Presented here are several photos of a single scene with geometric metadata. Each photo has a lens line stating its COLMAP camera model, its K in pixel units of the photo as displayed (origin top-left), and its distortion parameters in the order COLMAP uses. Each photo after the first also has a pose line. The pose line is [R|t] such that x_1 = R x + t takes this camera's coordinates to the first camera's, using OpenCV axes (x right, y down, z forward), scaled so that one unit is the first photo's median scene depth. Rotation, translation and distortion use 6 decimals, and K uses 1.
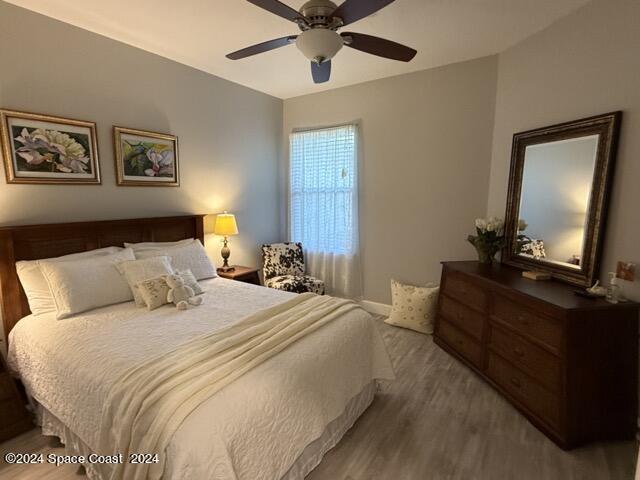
lens RADIAL K [[326.6, 0, 317.1], [0, 326.6, 240.0], [0, 0, 1]] dist [-0.000877, -0.000420]
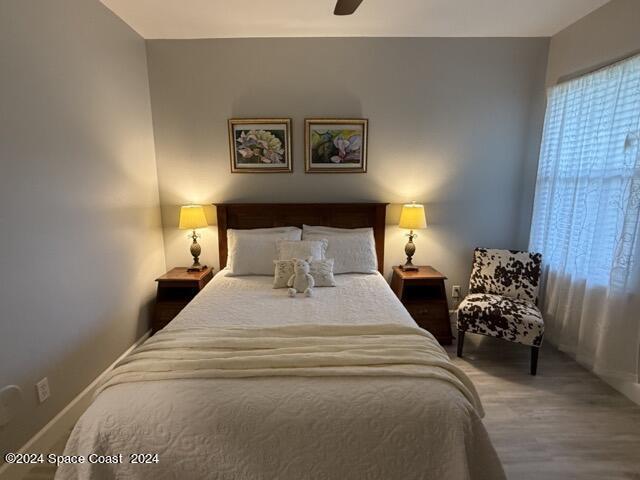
lens RADIAL K [[326.6, 0, 317.1], [0, 326.6, 240.0], [0, 0, 1]] dist [-0.000877, -0.000420]
pose [[0.576777, 0.147771, -0.803425, 0.324247], [-0.113054, 0.988478, 0.100645, -0.053654], [0.809041, 0.032781, 0.586837, 0.363846]]
